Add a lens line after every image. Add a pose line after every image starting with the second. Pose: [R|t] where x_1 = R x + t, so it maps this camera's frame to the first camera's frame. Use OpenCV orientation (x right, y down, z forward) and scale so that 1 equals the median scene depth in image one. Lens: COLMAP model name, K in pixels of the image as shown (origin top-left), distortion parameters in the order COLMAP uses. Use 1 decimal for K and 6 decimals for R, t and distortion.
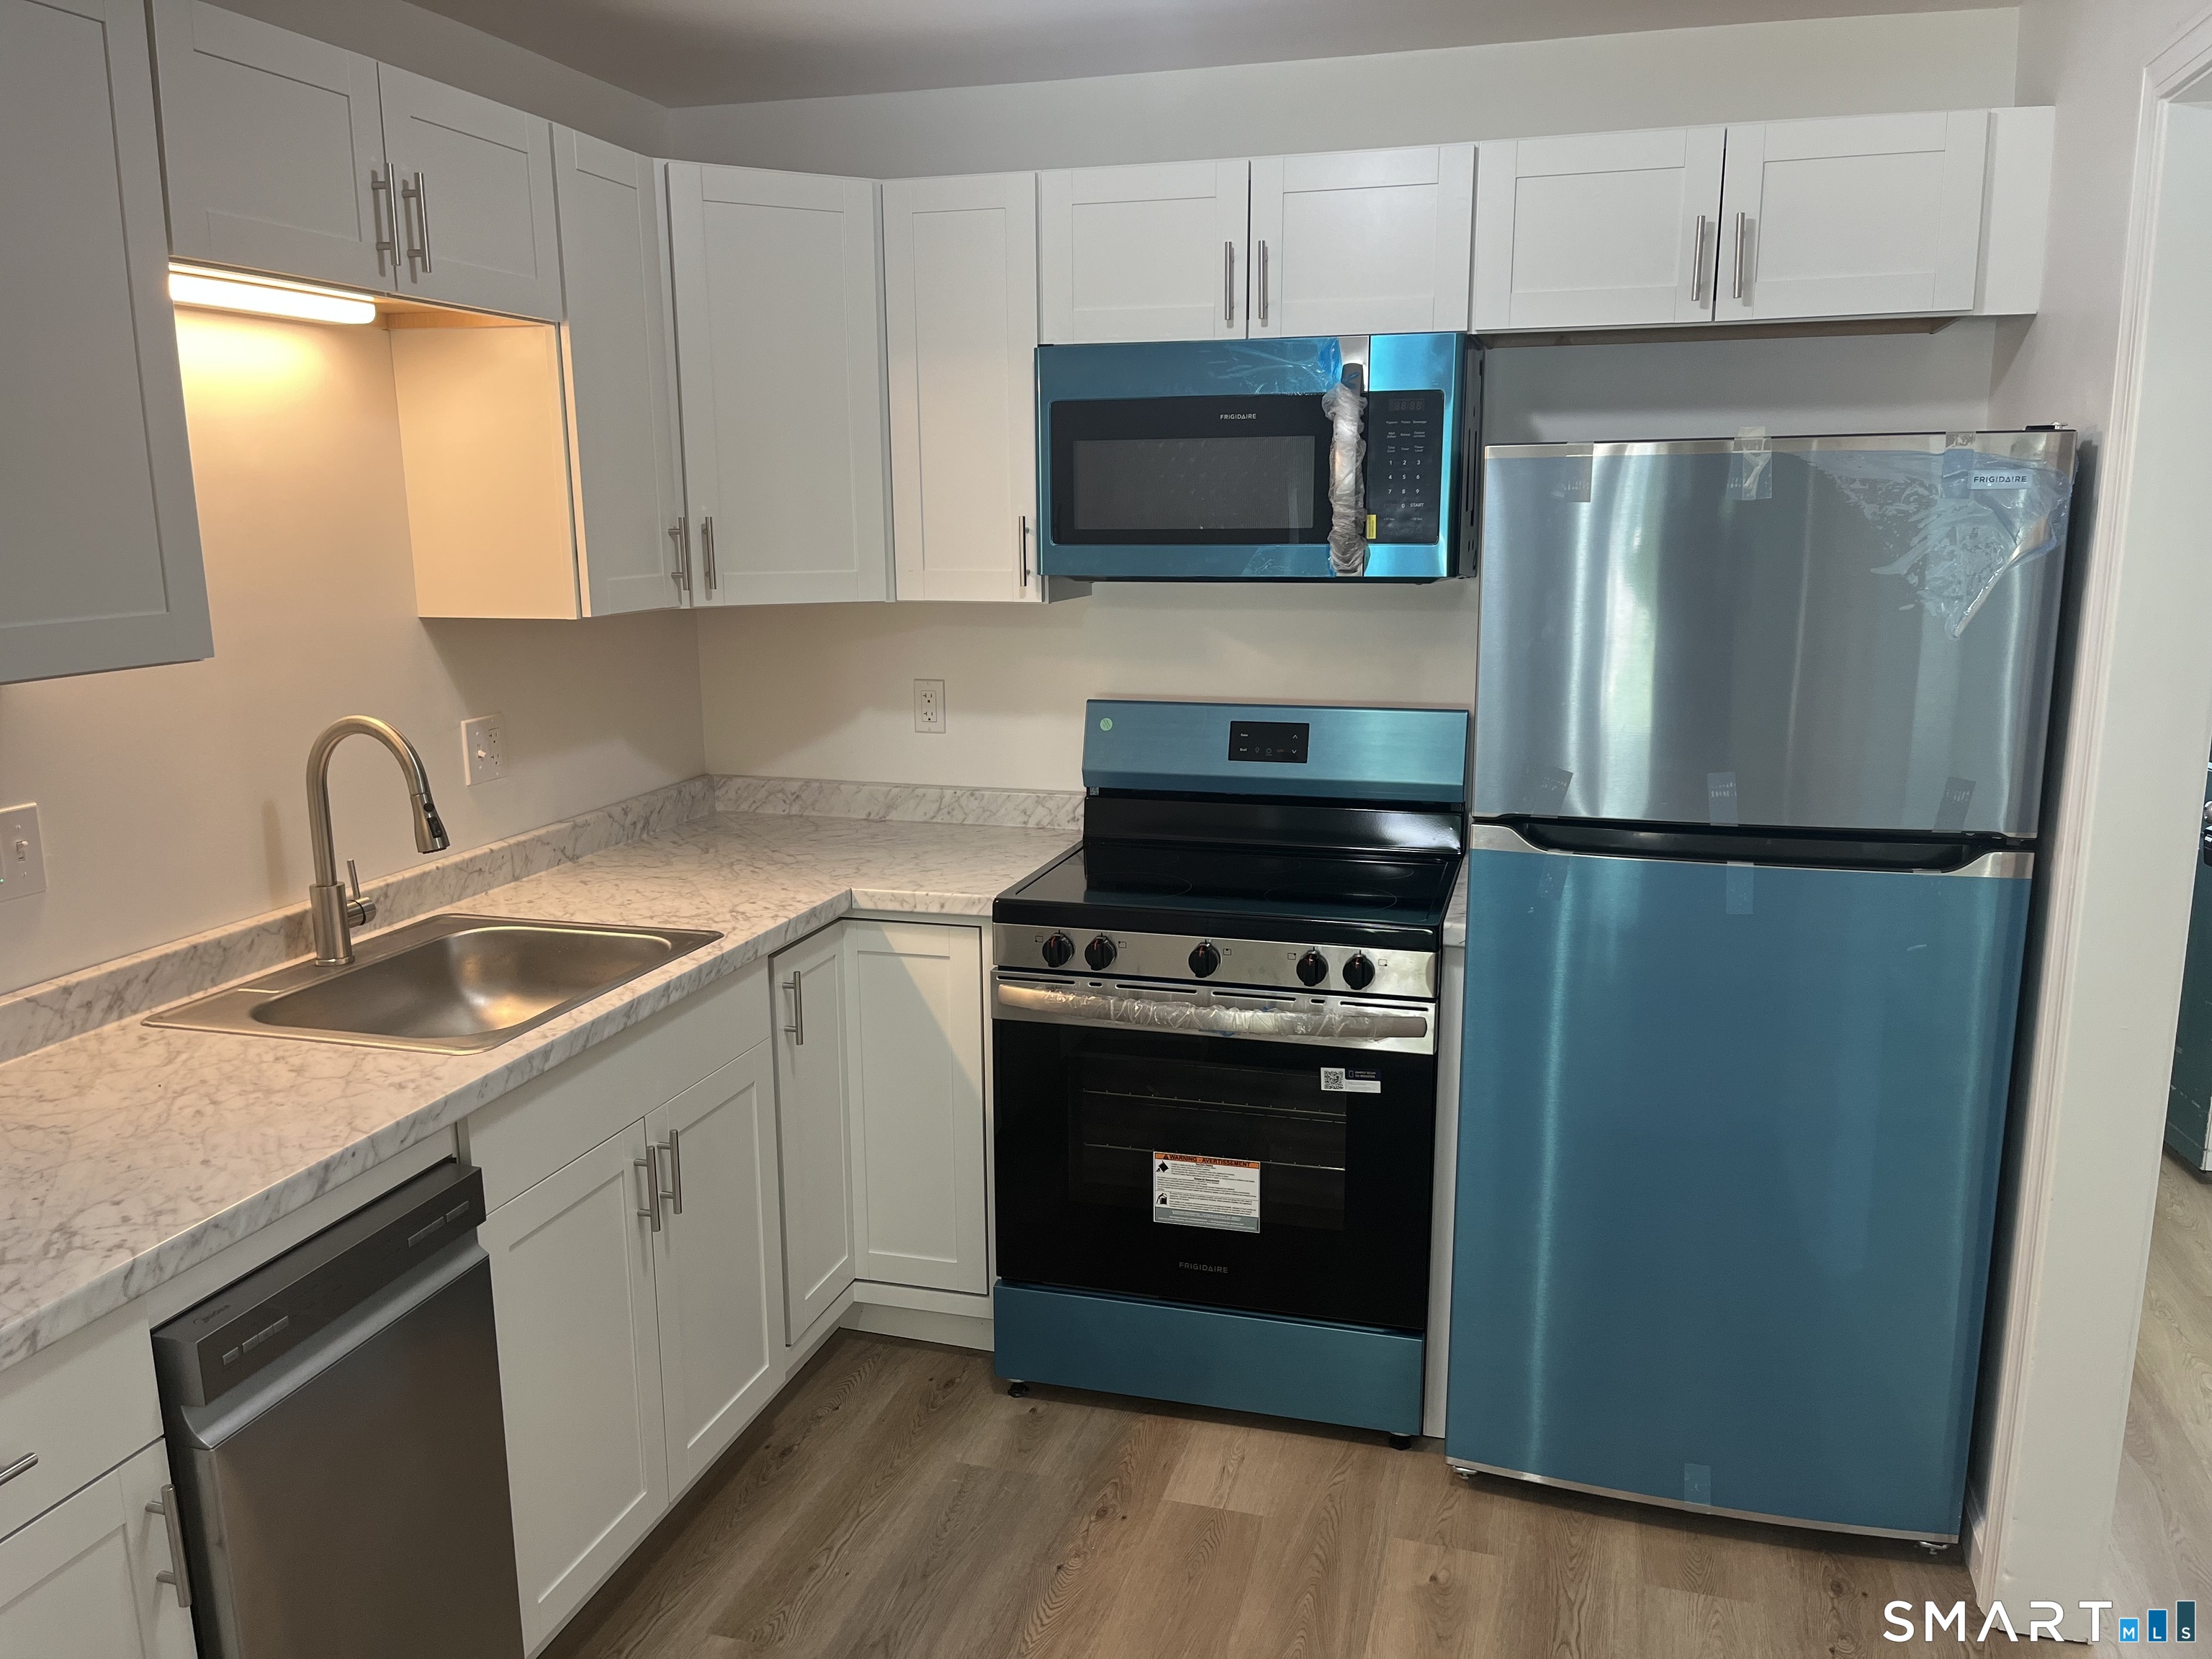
lens RADIAL K [[1643.3, 0, 1097.0], [0, 1643.3, 840.0], [0, 0, 1]] dist [0.031254, -0.049581]
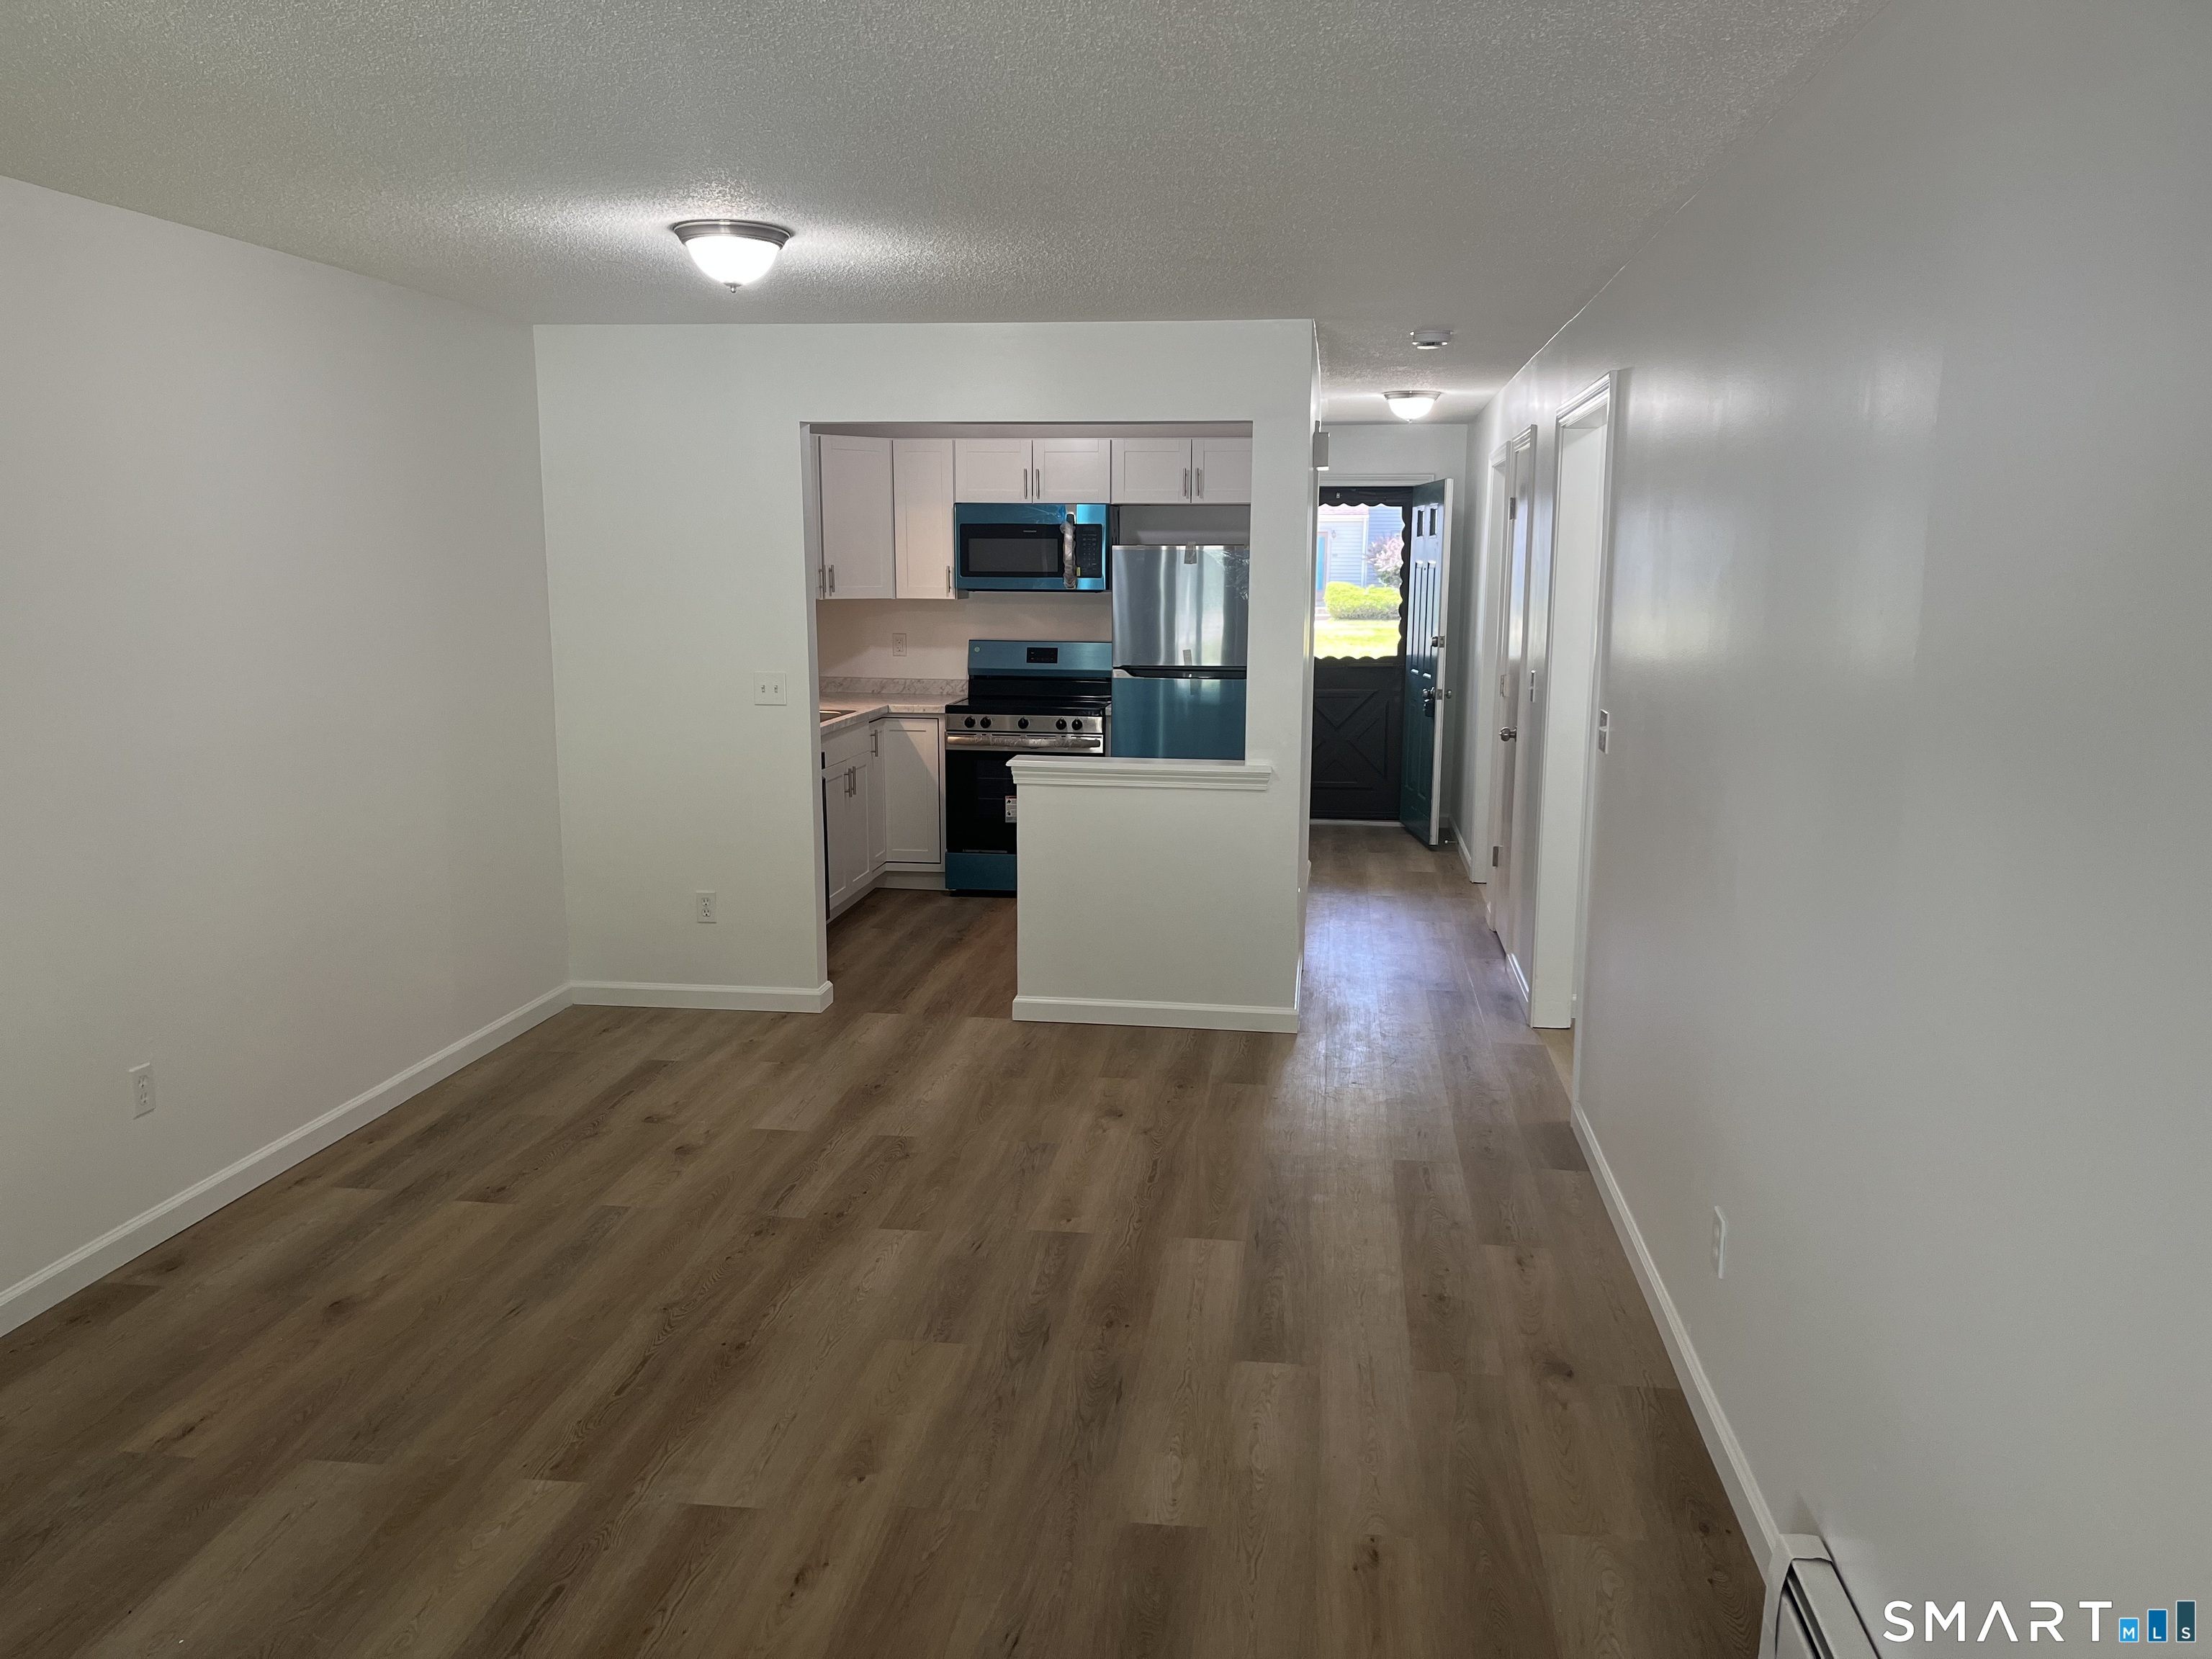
lens RADIAL K [[1643.3, 0, 1119.2], [0, 1643.3, 831.8], [0, 0, 1]] dist [0.031254, -0.049581]
pose [[0.985771, -0.016640, 0.167270, -0.234287], [0.022316, 0.999235, -0.032114, 0.334864], [-0.166608, 0.035389, 0.985388, -1.707021]]
